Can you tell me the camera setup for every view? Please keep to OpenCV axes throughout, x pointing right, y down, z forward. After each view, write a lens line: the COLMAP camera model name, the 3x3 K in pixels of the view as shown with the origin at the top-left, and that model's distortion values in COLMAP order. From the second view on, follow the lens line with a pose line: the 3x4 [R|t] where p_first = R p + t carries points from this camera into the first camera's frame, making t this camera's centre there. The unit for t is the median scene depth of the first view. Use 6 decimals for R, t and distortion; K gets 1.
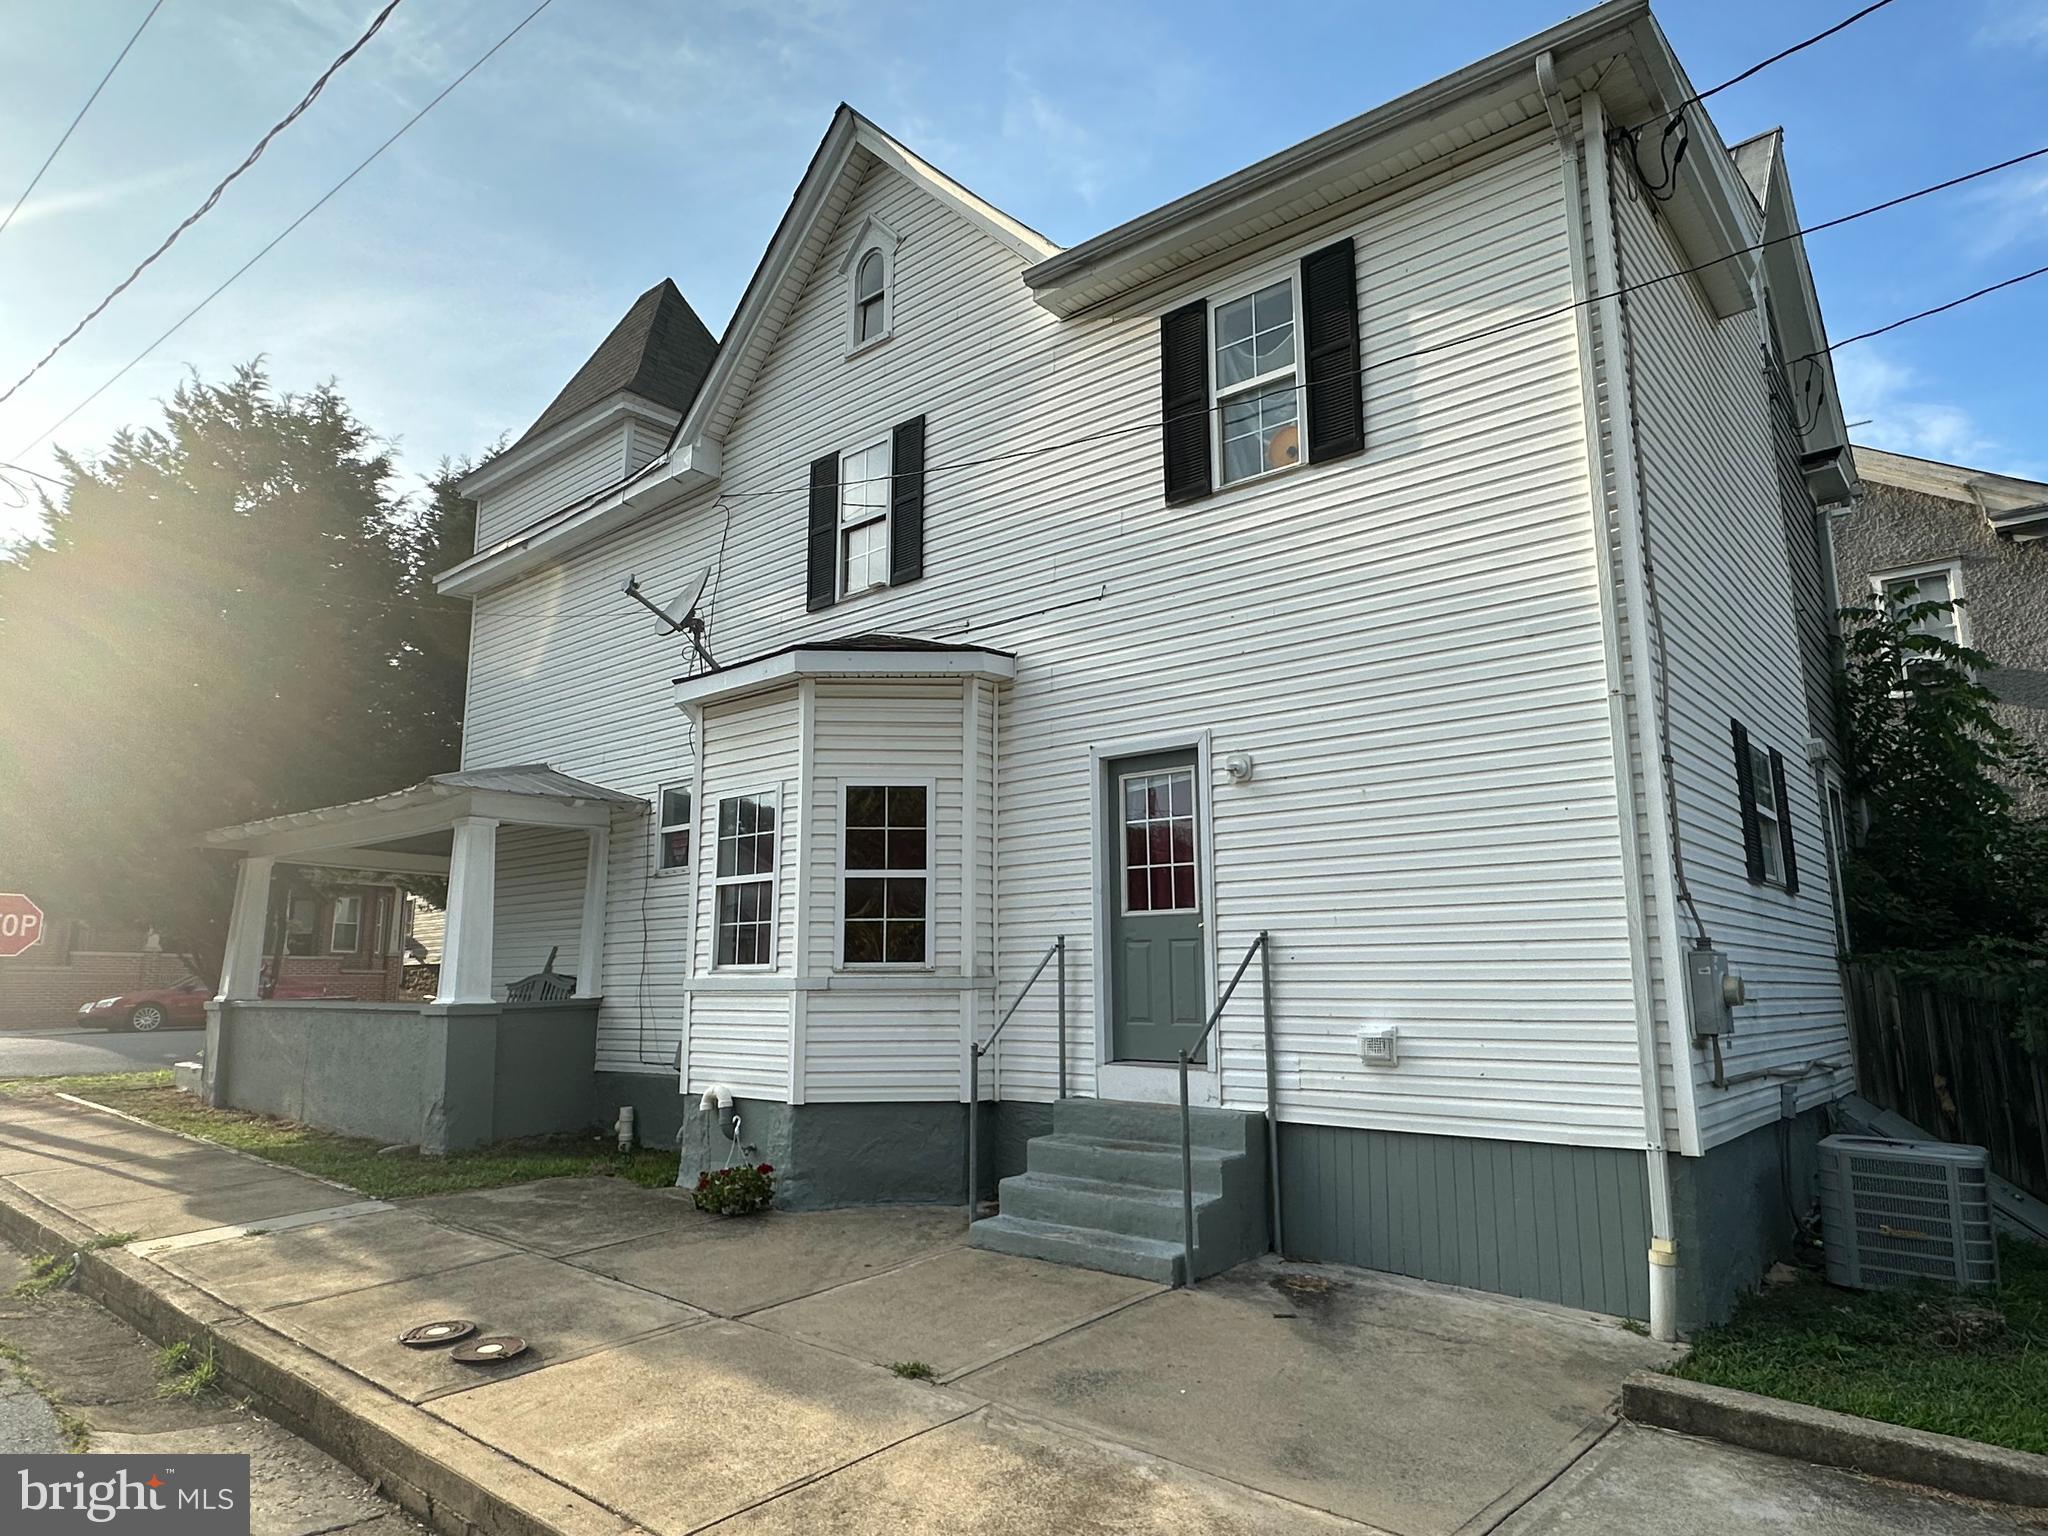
lens RADIAL K [[1223.1, 0, 1023.1], [0, 1223.1, 764.5], [0, 0, 1]] dist [-0.001333, -0.001354]
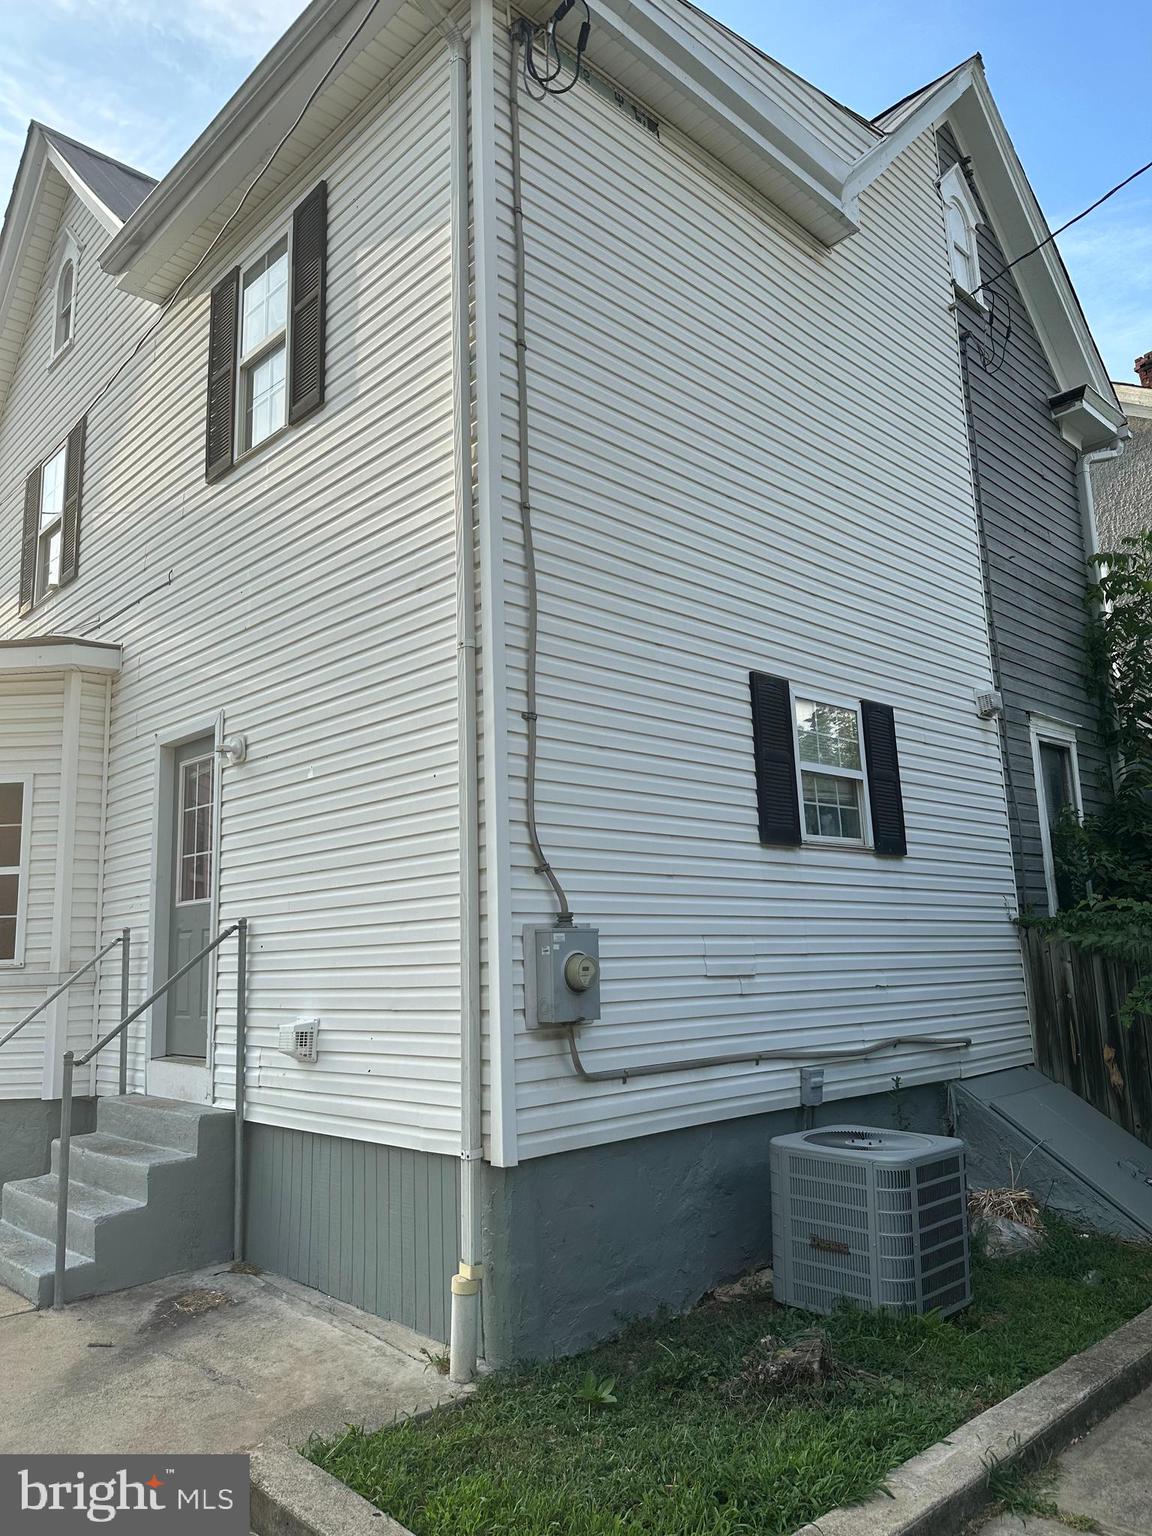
lens RADIAL K [[1088.4, 0, 575.2], [0, 1088.4, 769.3], [0, 0, 1]] dist [0.007017, -0.006280]
pose [[0.995323, -0.045639, -0.085146, 0.484677], [0.046089, 0.998932, 0.003328, 0.026989], [0.084903, -0.007236, 0.996363, 0.166032]]
